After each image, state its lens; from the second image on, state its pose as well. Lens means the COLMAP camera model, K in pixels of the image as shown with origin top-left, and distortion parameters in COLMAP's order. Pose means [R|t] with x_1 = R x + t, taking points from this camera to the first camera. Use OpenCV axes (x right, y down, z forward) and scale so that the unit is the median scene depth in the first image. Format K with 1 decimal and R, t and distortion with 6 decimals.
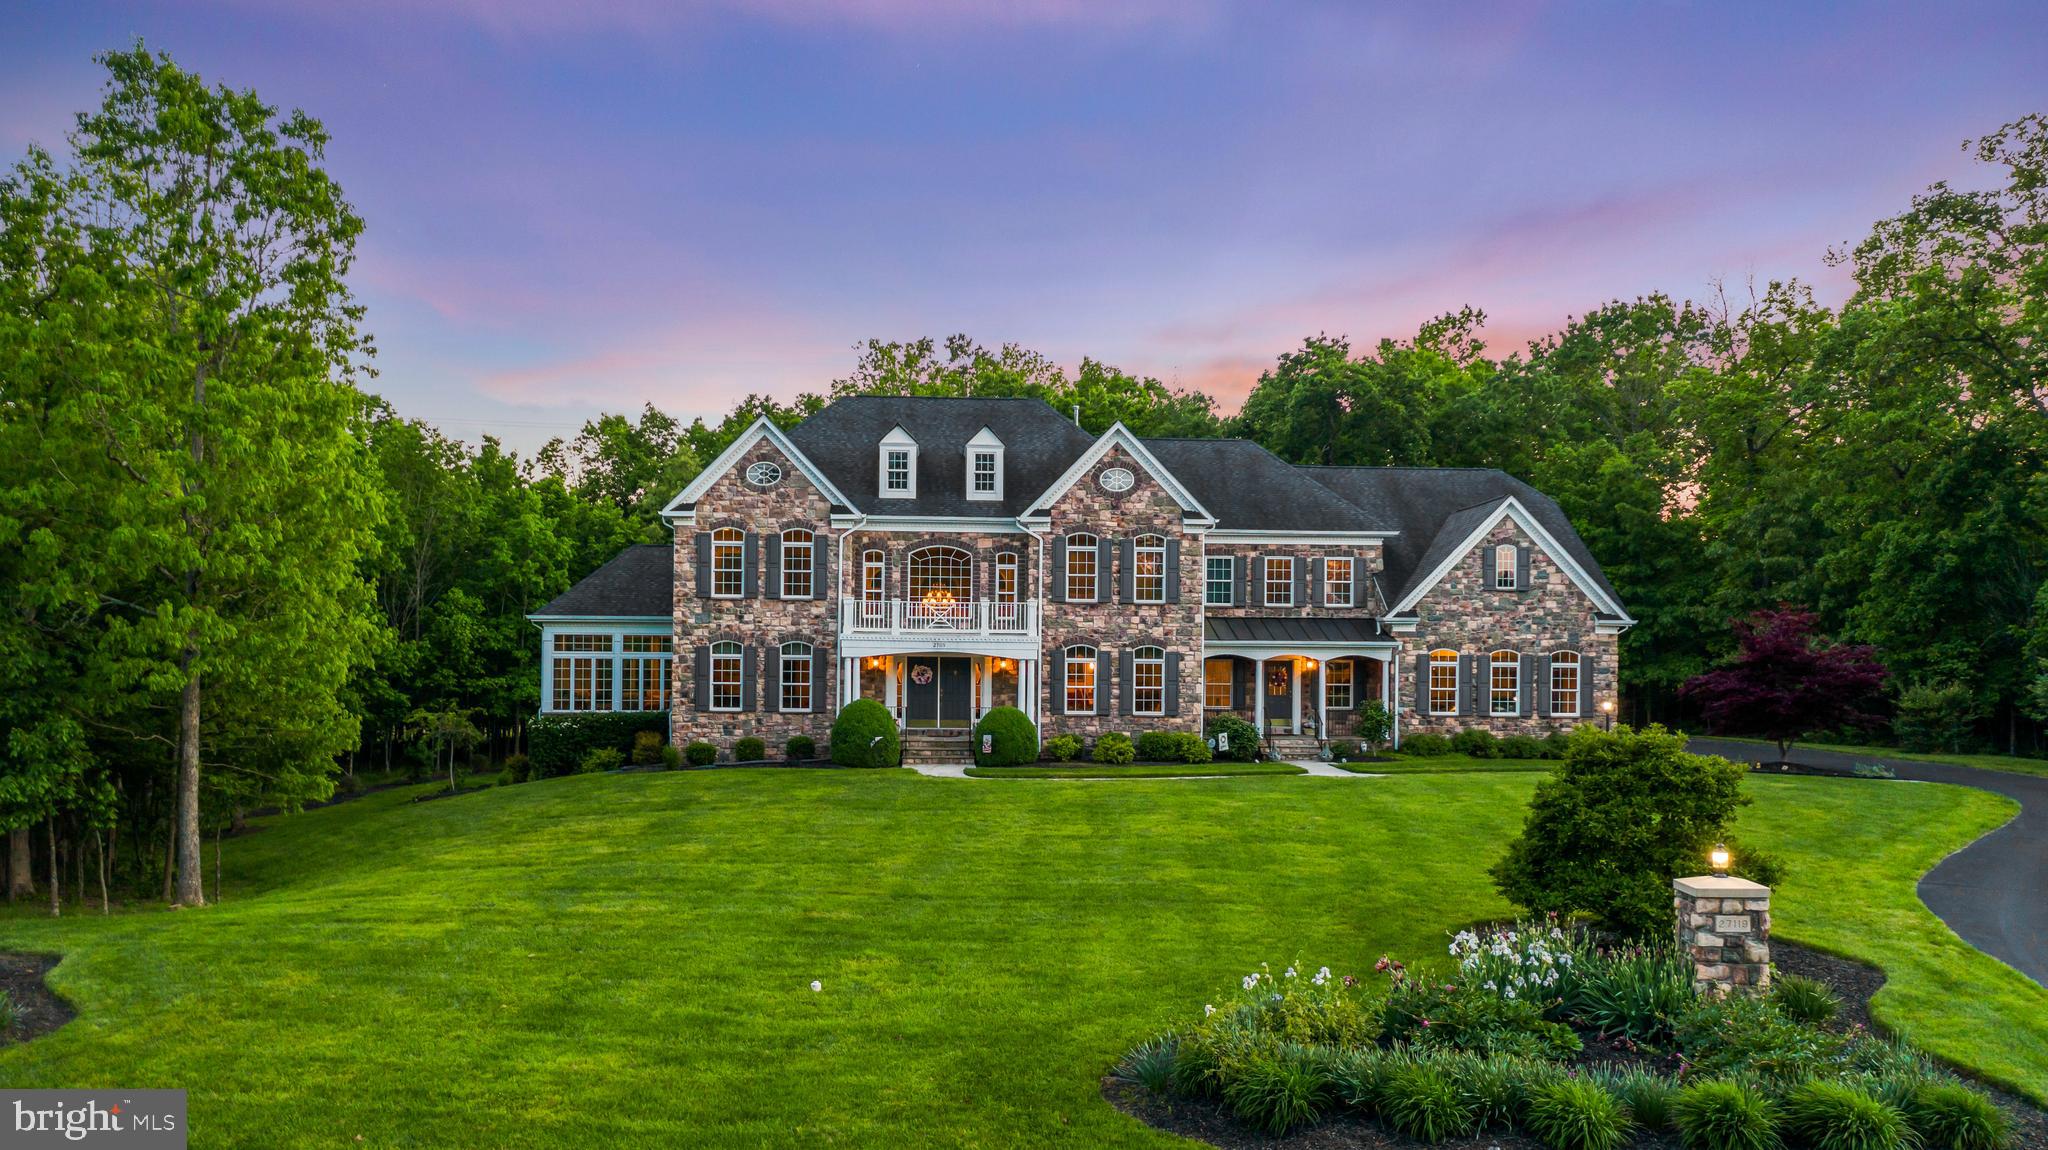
lens RADIAL K [[1623.8, 0, 1024.0], [0, 1623.8, 575.0], [0, 0, 1]] dist [-0.005857, 0.005193]
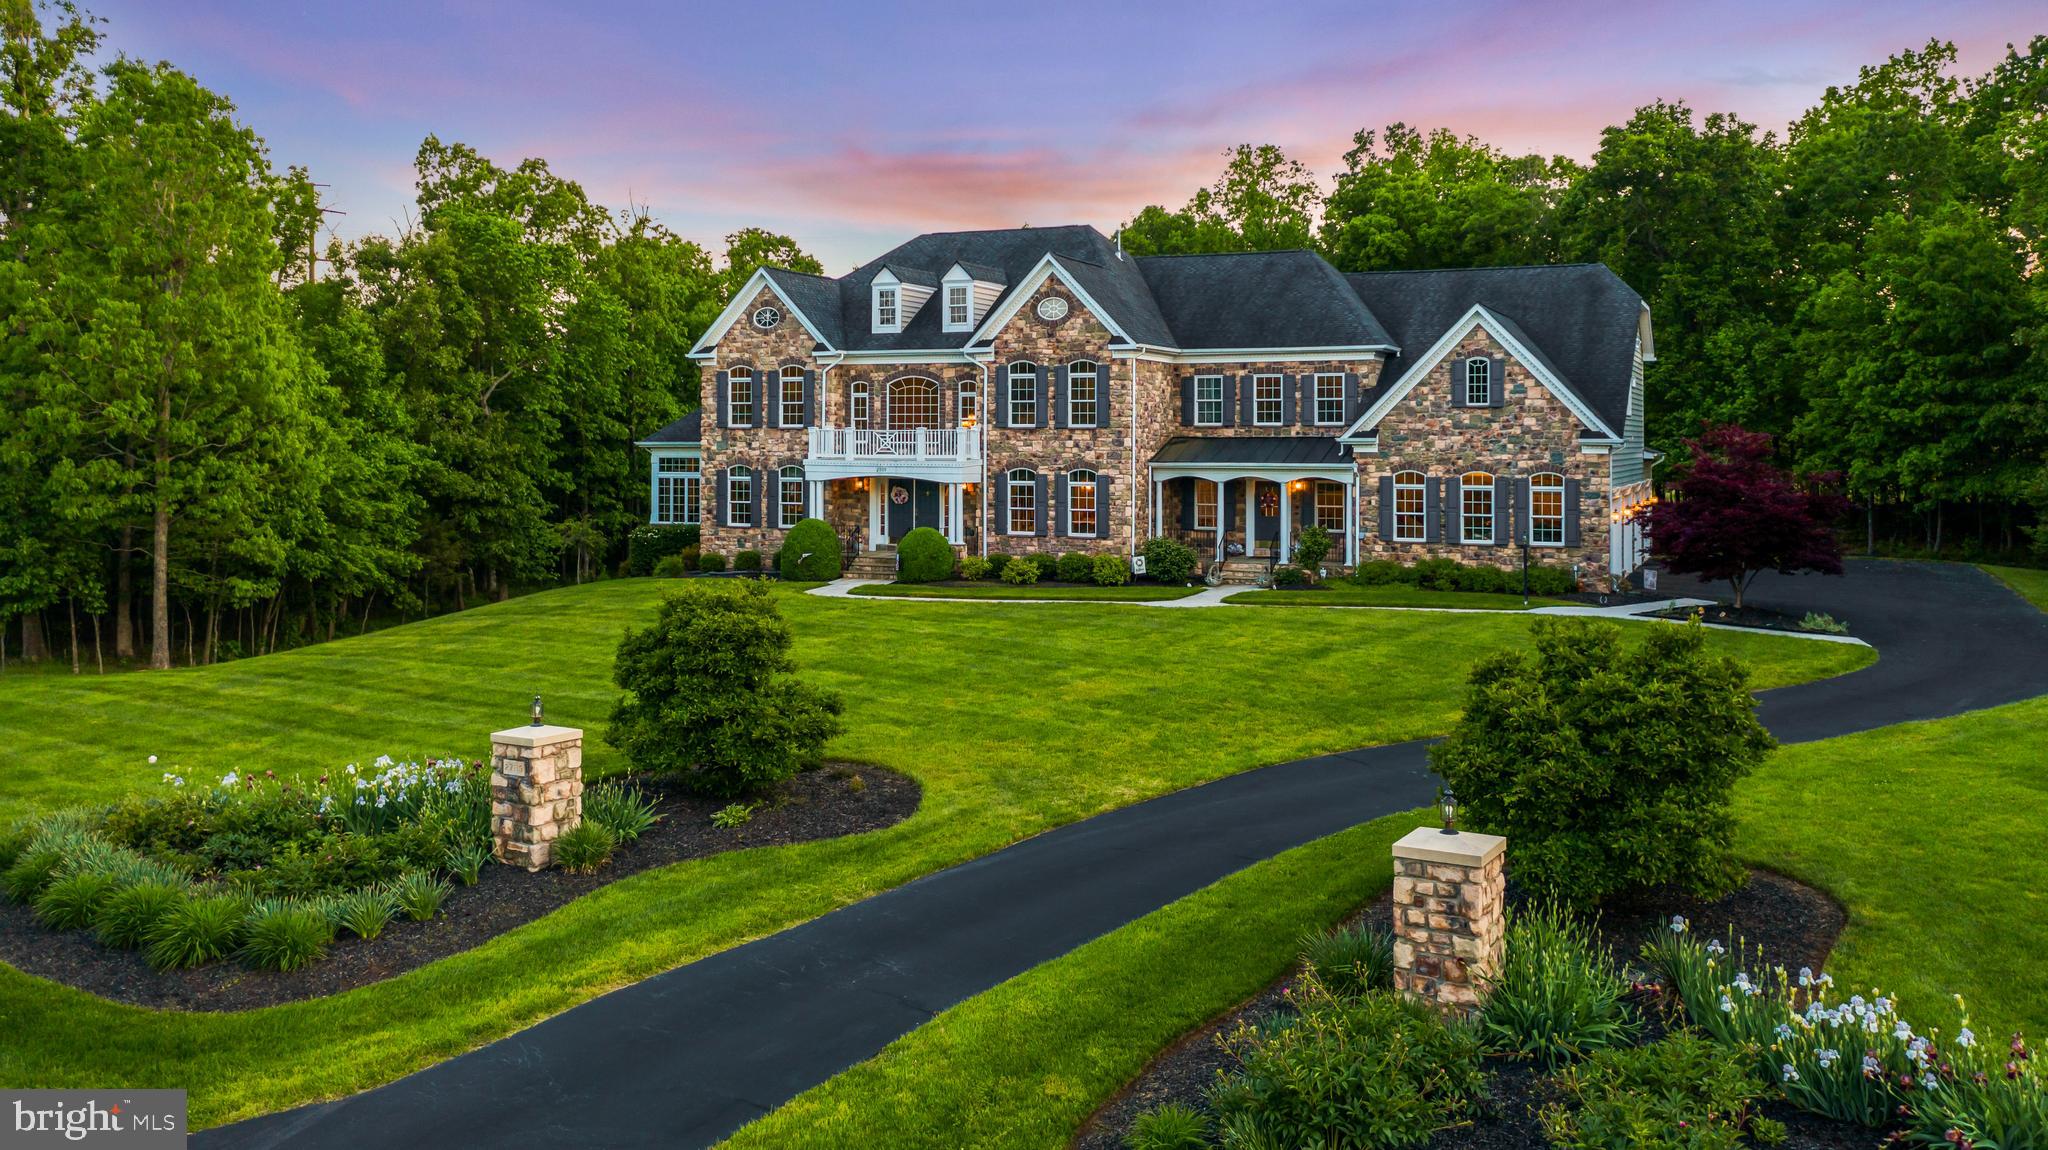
lens RADIAL K [[1640.4, 0, 1022.3], [0, 1640.4, 348.2], [0, 0, 1]] dist [0.001585, 0.000799]
pose [[0.888265, -0.033031, -0.458142, 0.518901], [0.030543, 0.999451, -0.012840, -0.020543], [0.458315, -0.002587, 0.888786, 0.060513]]
